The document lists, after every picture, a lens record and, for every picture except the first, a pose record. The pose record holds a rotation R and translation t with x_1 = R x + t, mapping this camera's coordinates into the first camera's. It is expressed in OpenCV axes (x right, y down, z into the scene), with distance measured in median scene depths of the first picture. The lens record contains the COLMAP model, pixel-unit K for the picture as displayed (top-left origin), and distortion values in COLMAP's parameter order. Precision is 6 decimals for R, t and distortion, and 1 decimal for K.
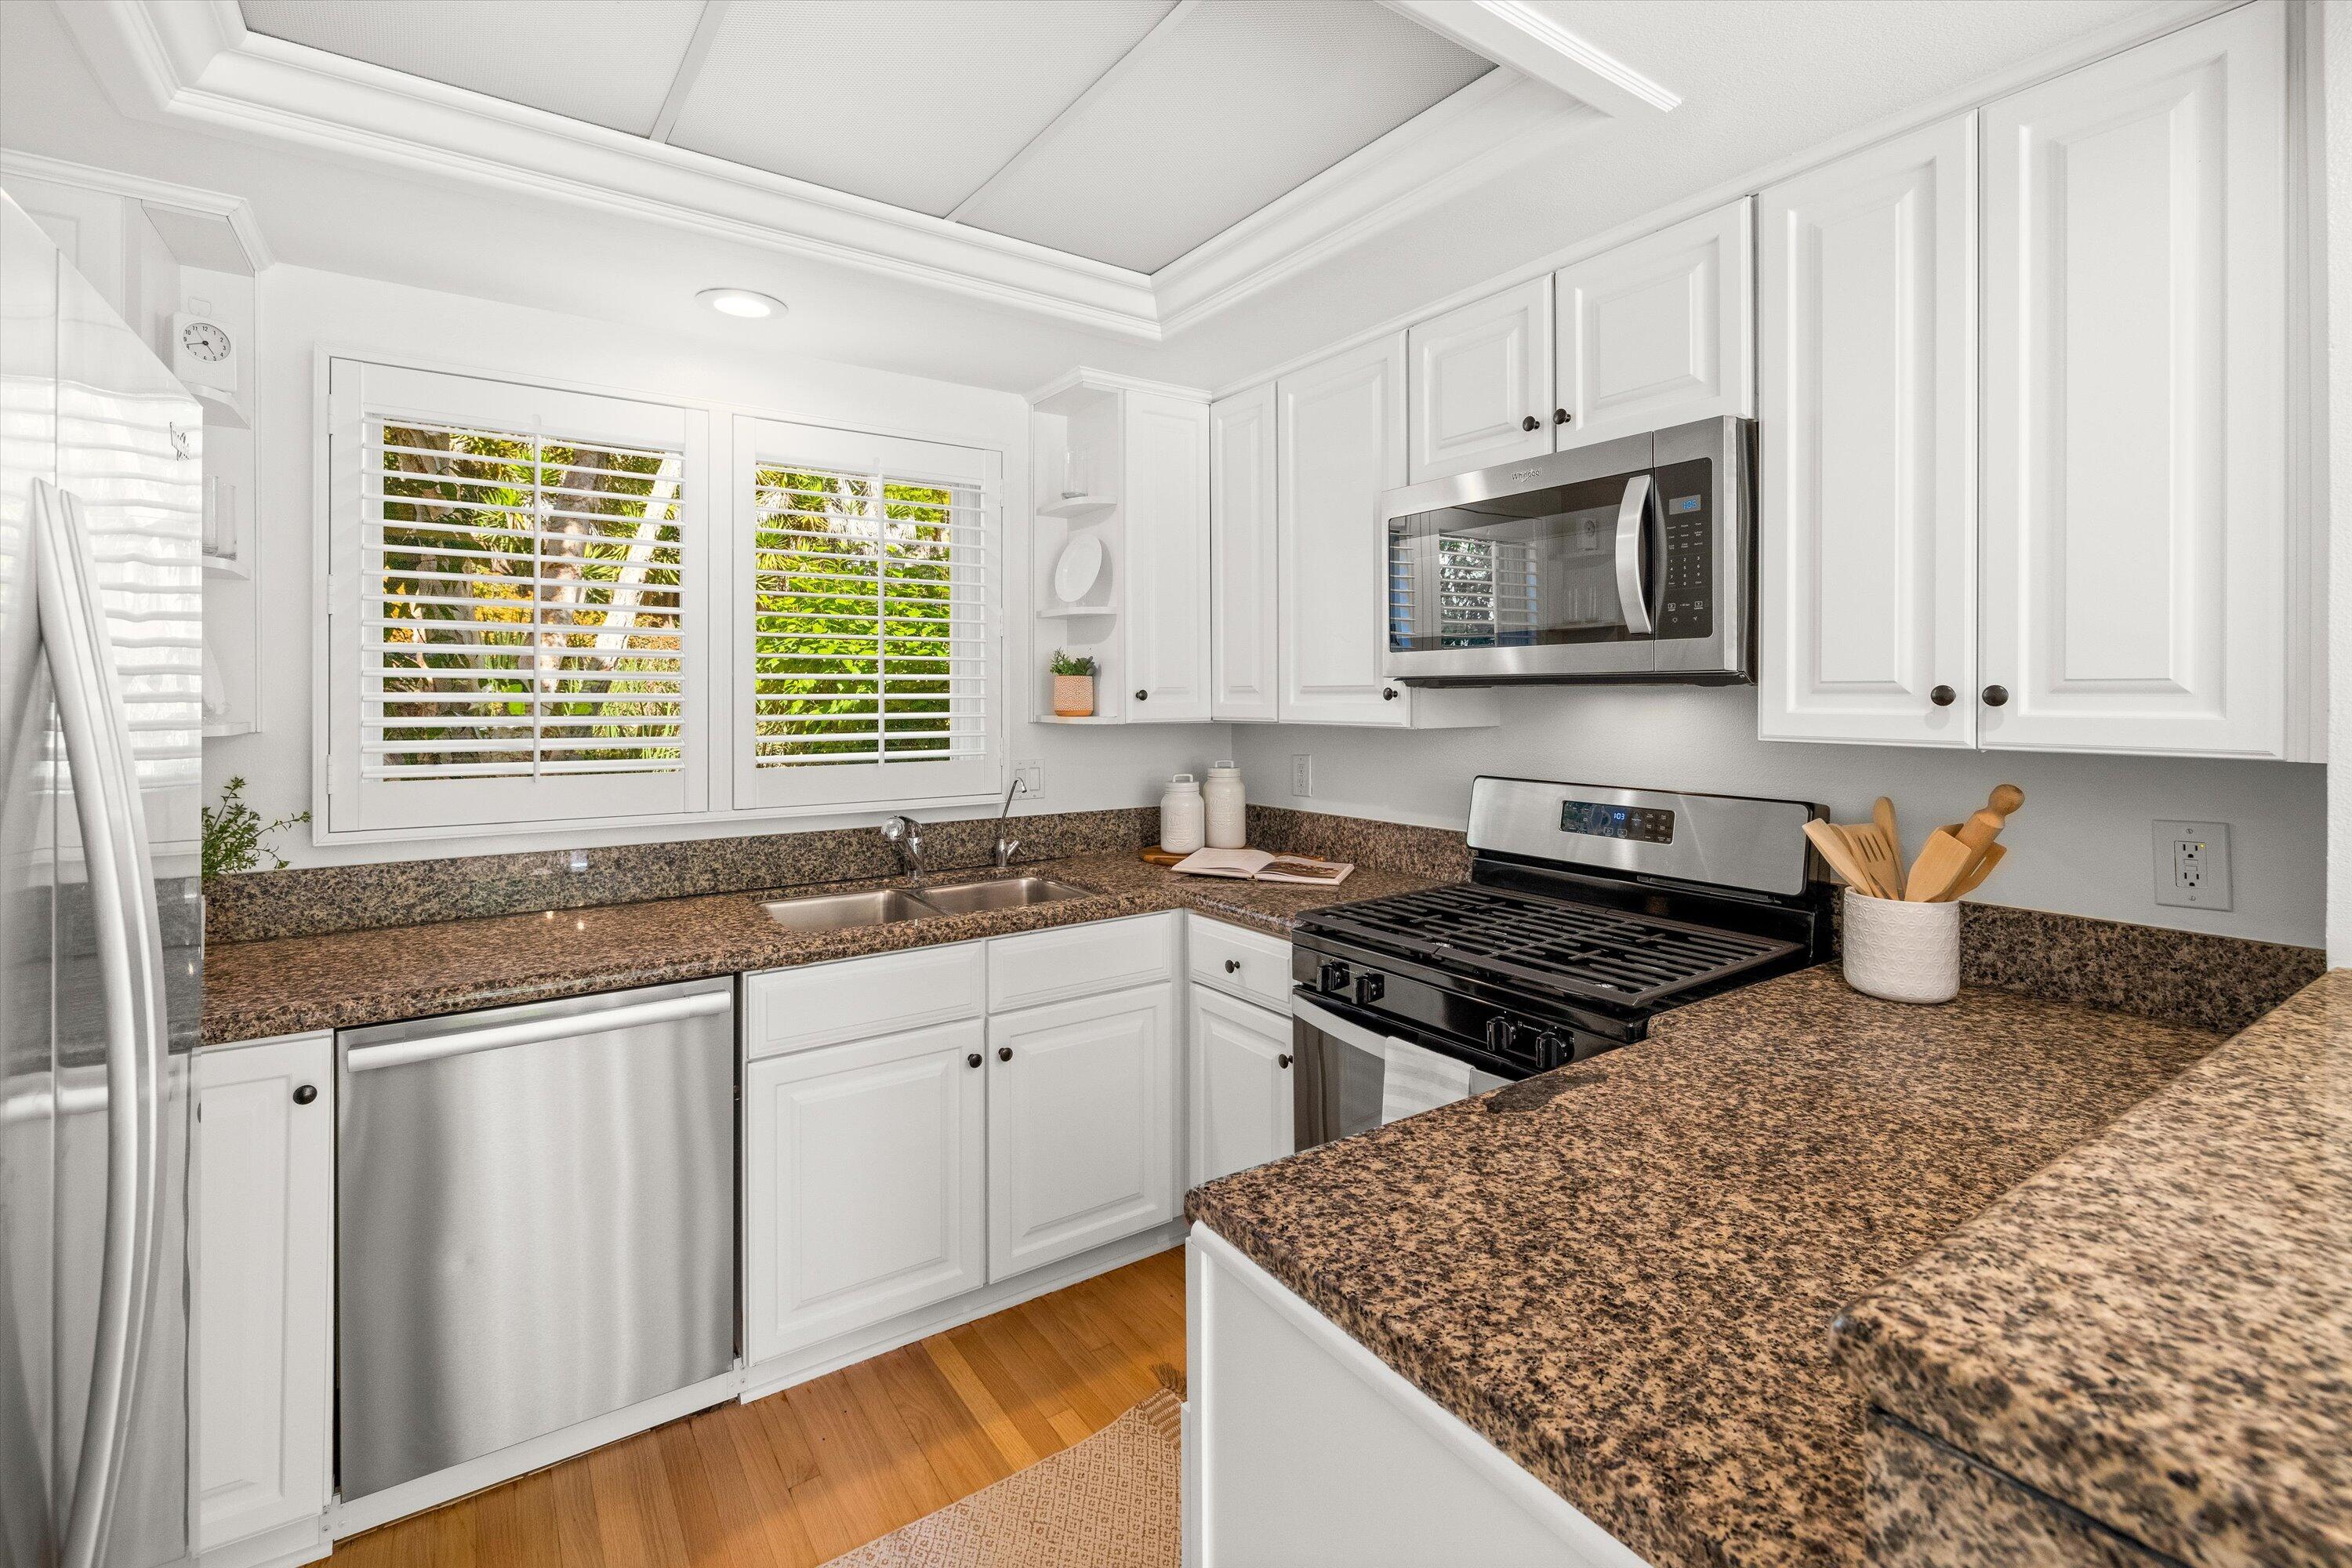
lens RADIAL K [[1028.2, 0, 1166.5], [0, 1028.2, 704.9], [0, 0, 1]] dist [-0.006781, -0.000476]
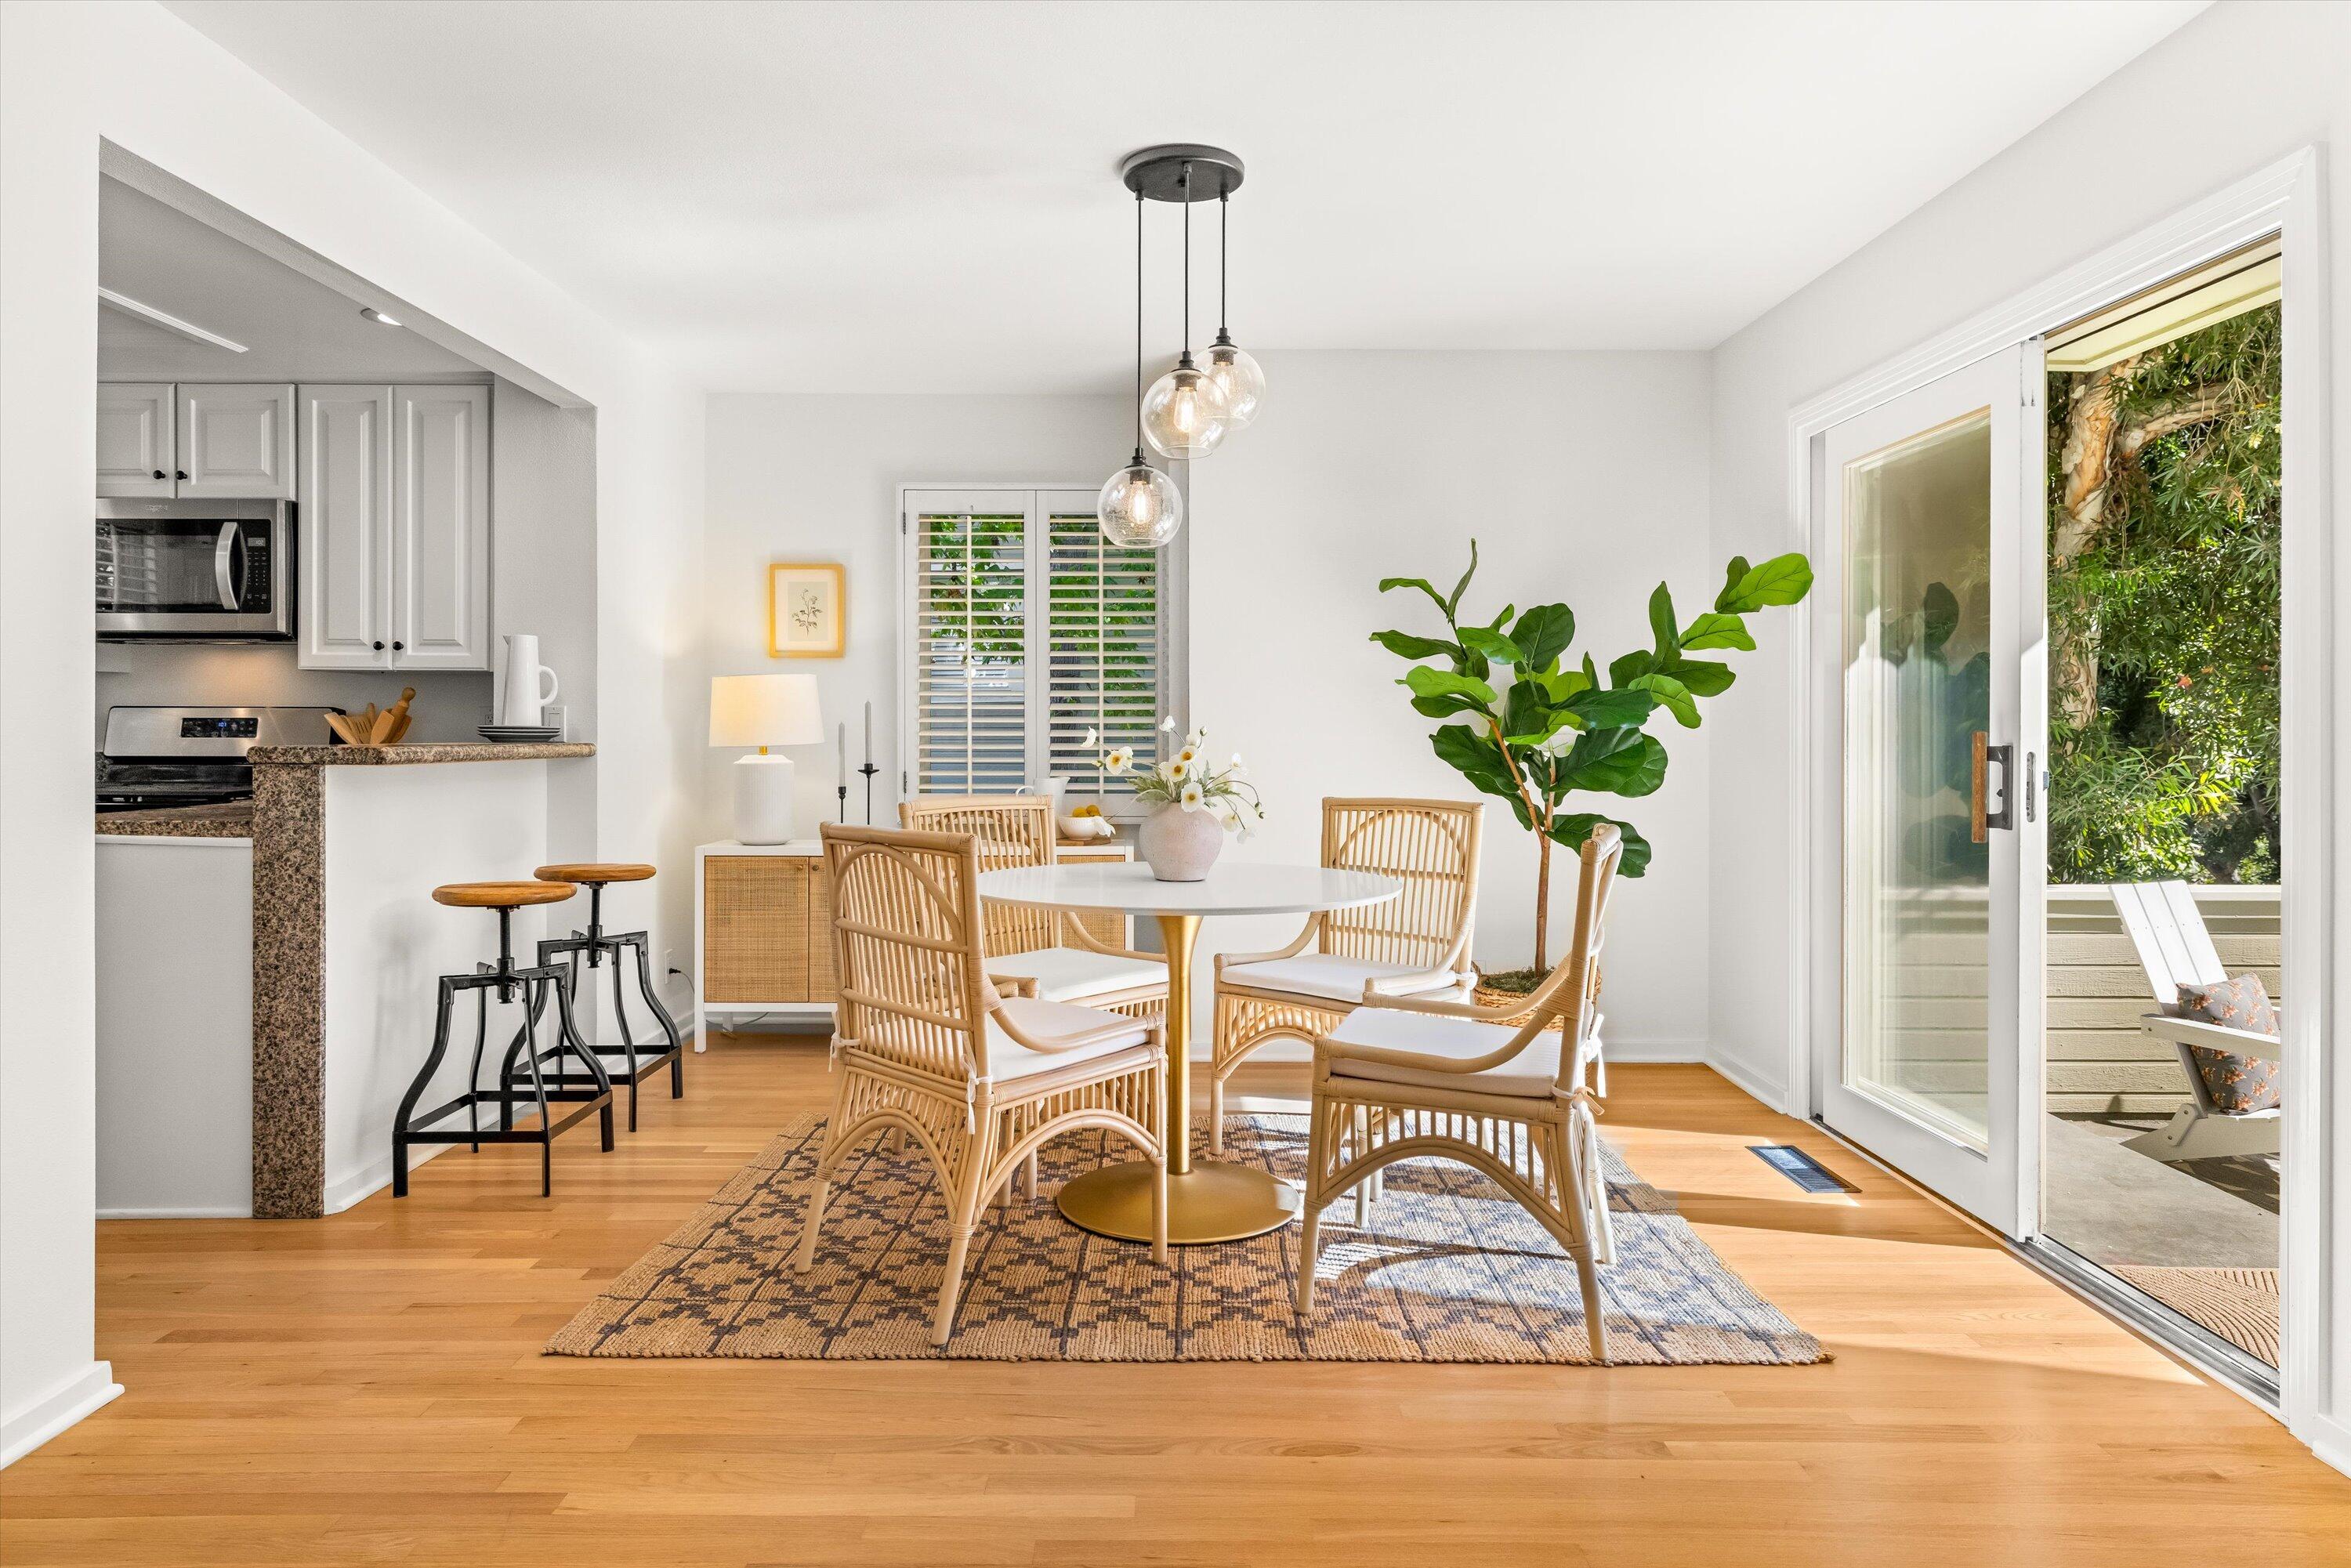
lens RADIAL K [[1405.0, 0, 1171.0], [0, 1405.0, 736.5], [0, 0, 1]] dist [0.001056, 0.000122]
pose [[0.559712, -0.002569, 0.828683, -0.560299], [0.002620, 0.999996, 0.001330, 0.131128], [-0.828683, 0.001426, 0.559716, -1.482851]]
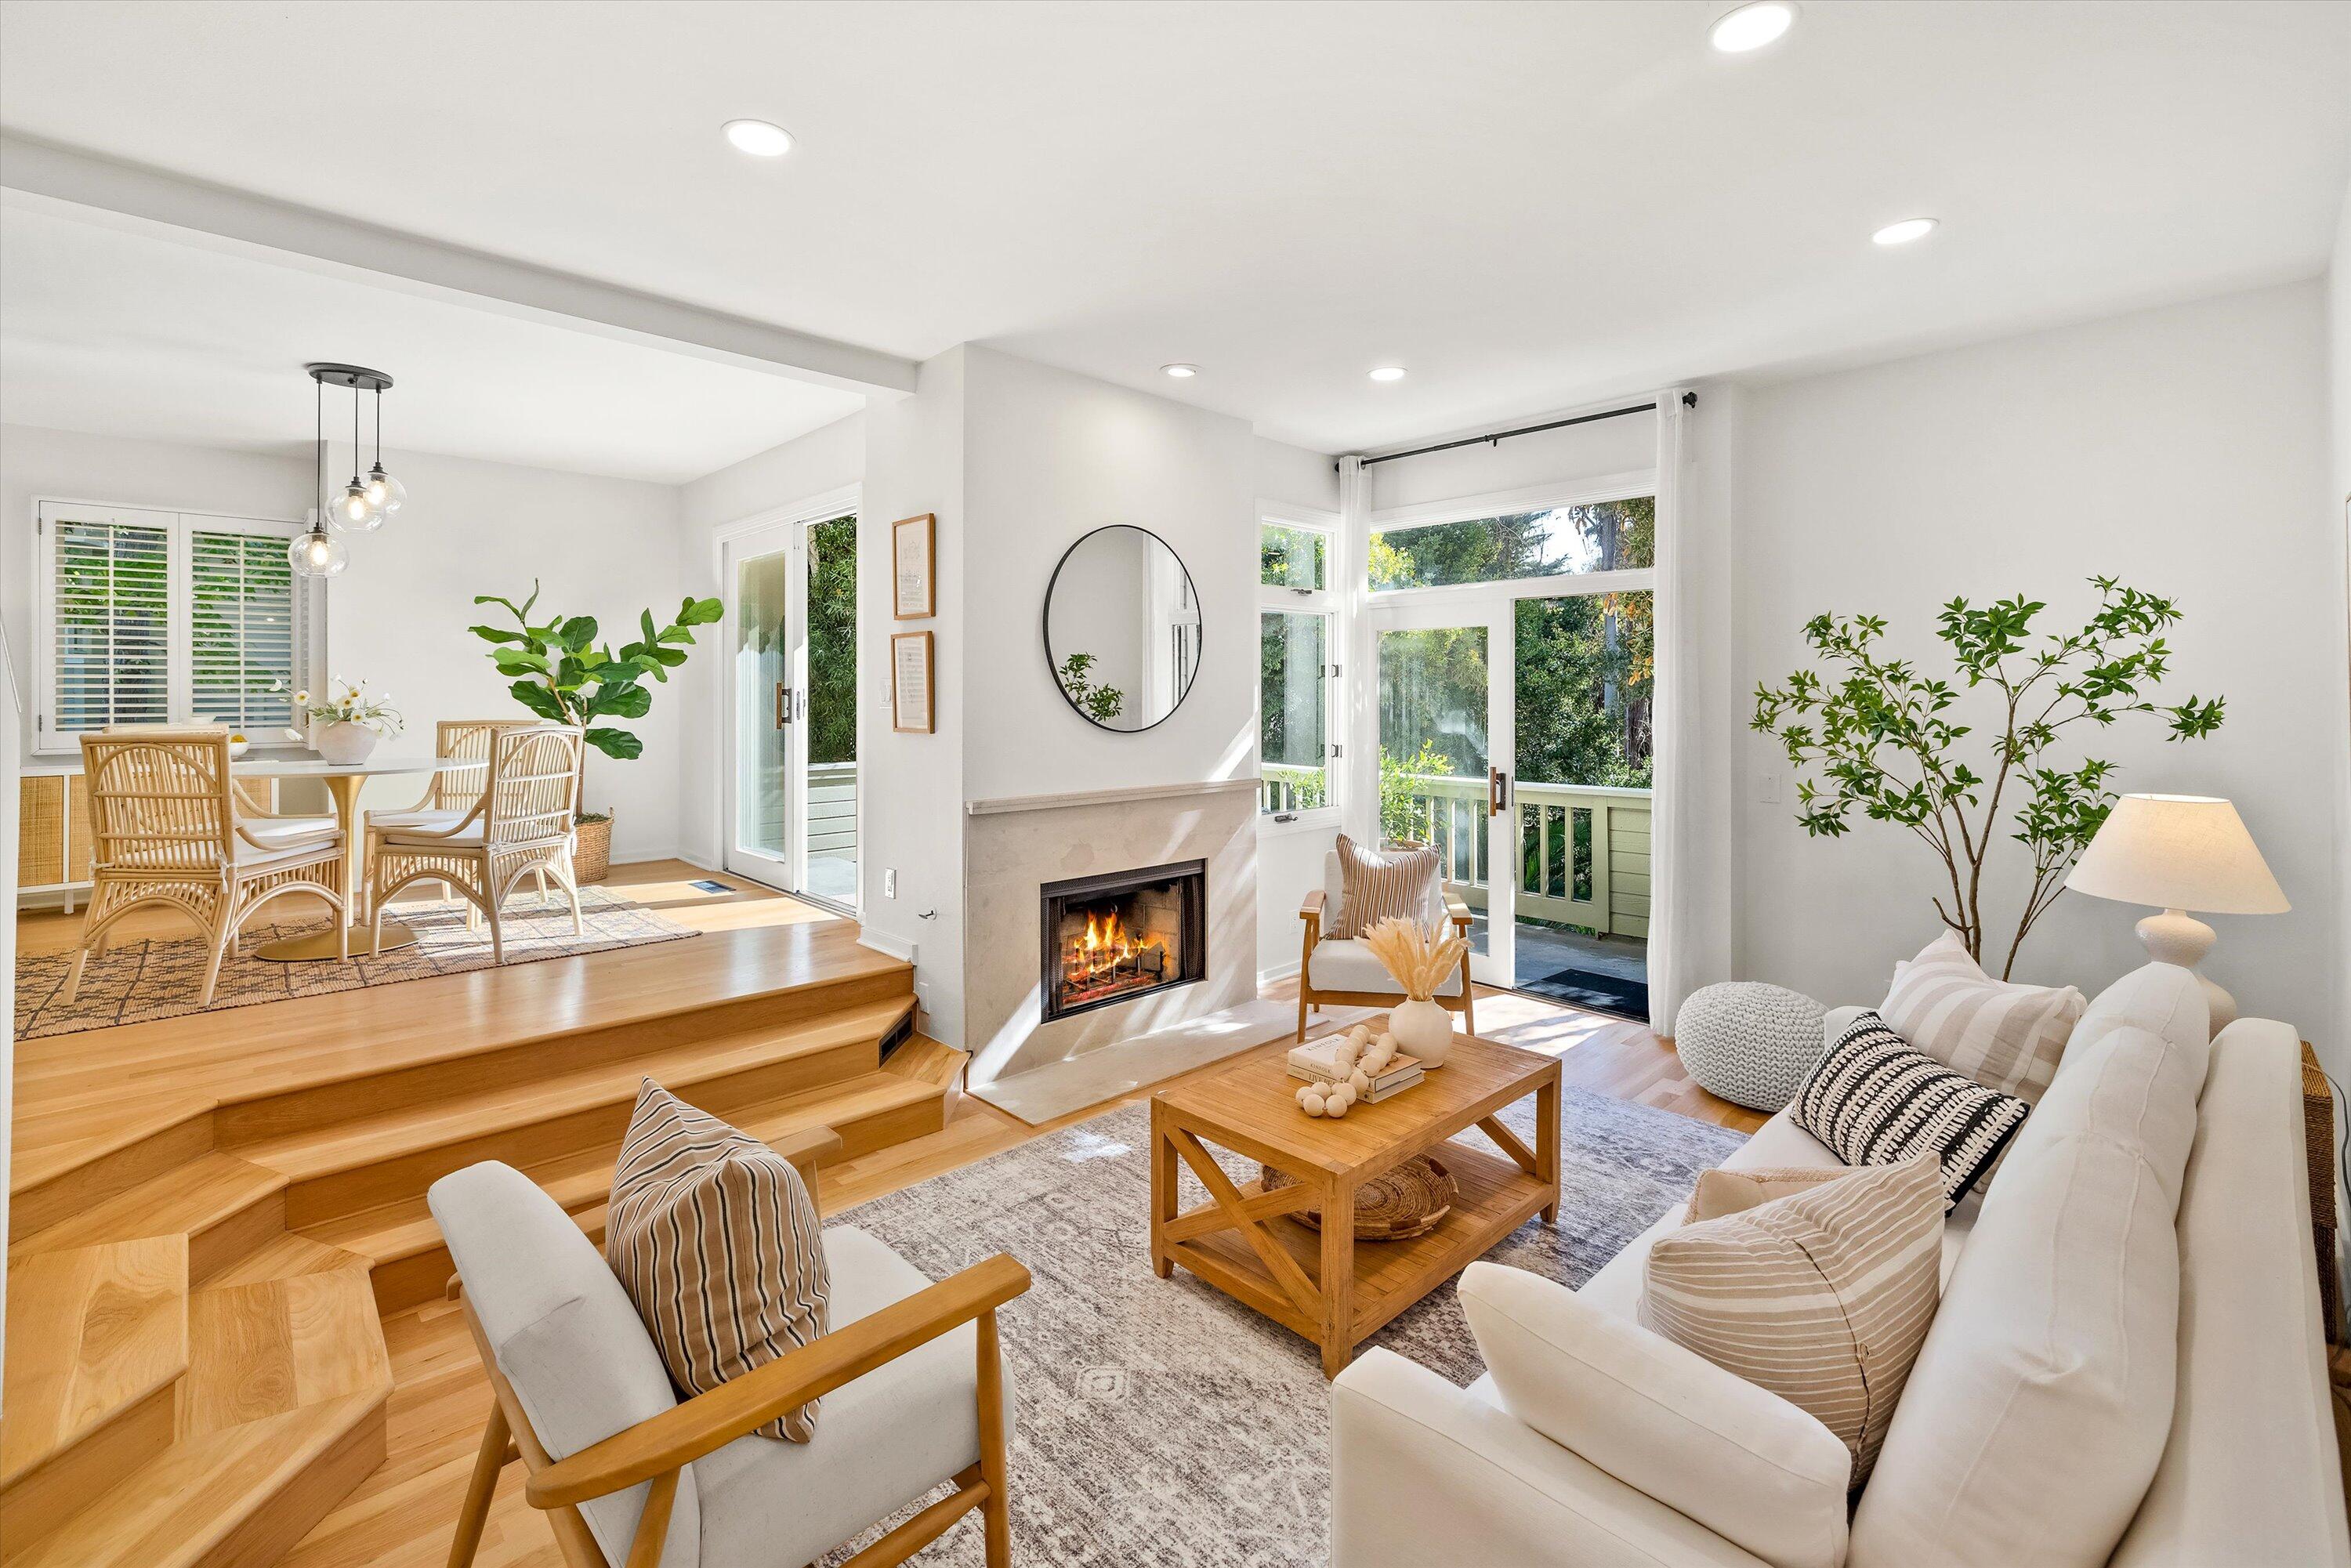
lens RADIAL K [[1015.9, 0, 1170.1], [0, 1015.9, 688.5], [0, 0, 1]] dist [-0.000087, -0.000048]
pose [[-0.168817, 0.004591, 0.985637, -1.561186], [0.006649, 0.999972, -0.003519, 0.160749], [-0.985625, 0.005960, -0.168843, -1.904476]]
